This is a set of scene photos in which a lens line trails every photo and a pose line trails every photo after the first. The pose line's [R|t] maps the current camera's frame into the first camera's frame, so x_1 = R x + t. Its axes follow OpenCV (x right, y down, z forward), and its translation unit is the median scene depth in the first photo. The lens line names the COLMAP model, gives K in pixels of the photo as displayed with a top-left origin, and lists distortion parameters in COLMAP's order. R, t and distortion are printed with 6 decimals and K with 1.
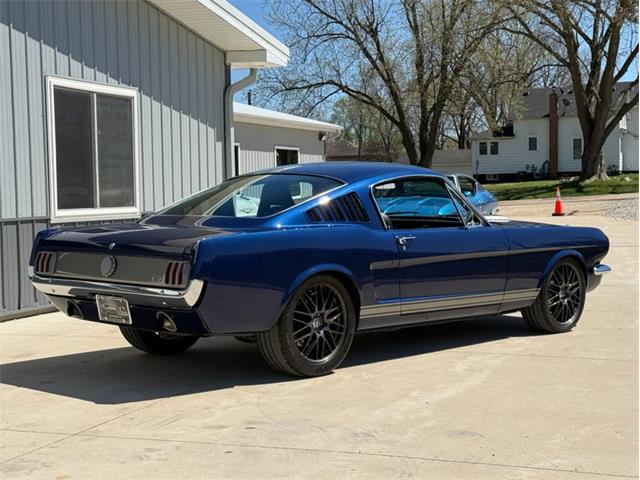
lens RADIAL K [[1155.0, 0, 320.0], [0, 1155.0, 240.0], [0, 0, 1]] dist [0.133958, 0.227487]
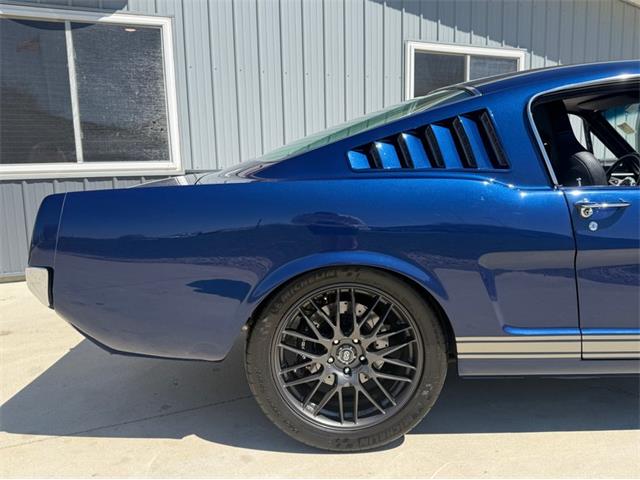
lens RADIAL K [[546.7, 0, 307.6], [0, 546.7, 248.9], [0, 0, 1]] dist [0.094902, -0.154022]
pose [[0.705718, 0.112452, -0.699512, 0.080873], [-0.022734, 0.990409, 0.136280, -0.006717], [0.708128, -0.080273, 0.701506, 0.409152]]
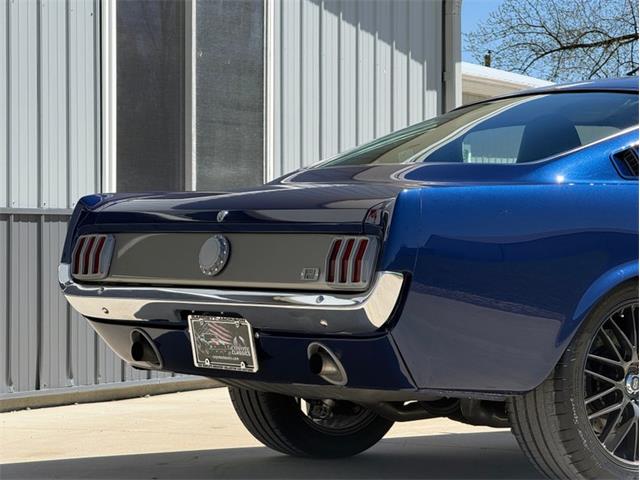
lens RADIAL K [[2294.1, 0, 320.0], [0, 2294.1, 240.0], [0, 0, 1]] dist [0.301774, -0.000736]
pose [[0.991246, 0.013852, -0.131296, -0.003691], [-0.020618, 0.998521, -0.050313, 0.031879], [0.130405, 0.052579, 0.990066, 0.013268]]
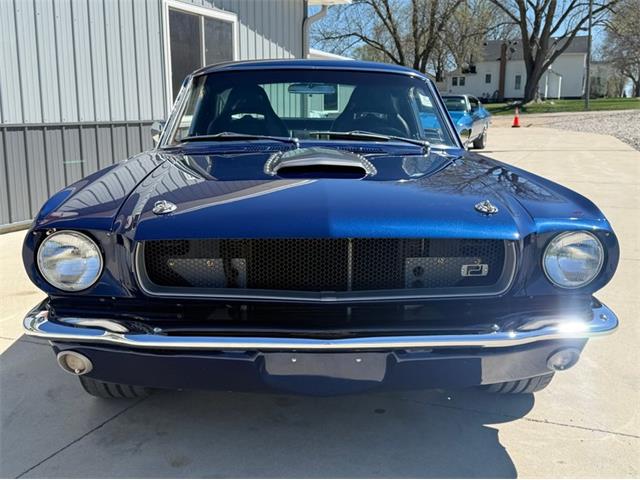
lens RADIAL K [[728.9, 0, 329.1], [0, 728.9, 241.0], [0, 0, 1]] dist [0.087182, -0.036017]
pose [[0.999734, 0.018993, -0.013111, -0.040680], [-0.017041, 0.990612, 0.135638, -0.001470], [0.015564, -0.135379, 0.990672, 0.182756]]
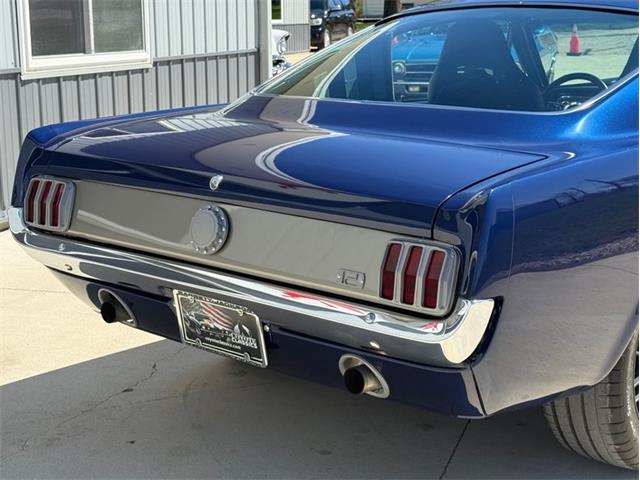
lens RADIAL K [[1151.8, 0, 325.6], [0, 1151.8, 239.6], [0, 0, 1]] dist [0.174438, -0.016878]
pose [[0.998700, 0.003027, 0.050884, -0.079463], [-0.010434, 0.989239, 0.145935, -0.017672], [-0.049894, -0.146277, 0.987985, 0.286975]]
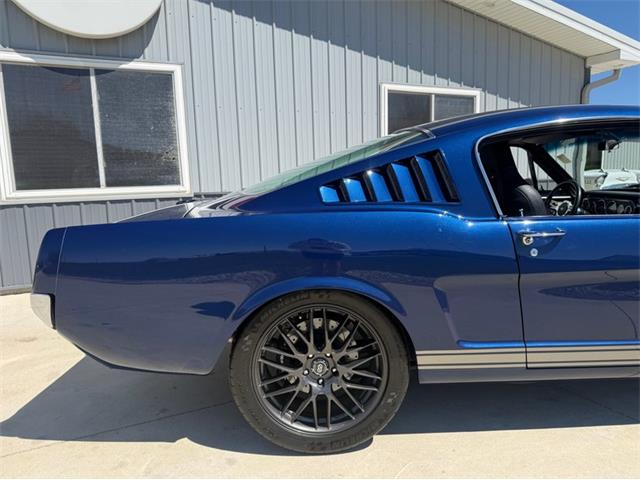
lens RADIAL K [[455.6, 0, 312.8], [0, 455.6, 242.3], [0, 0, 1]] dist [0.057435, -0.077682]
pose [[0.716758, 0.092573, -0.691150, 0.078897], [-0.015690, 0.993039, 0.116737, -0.011571], [0.697145, -0.072827, 0.713221, 0.419302]]
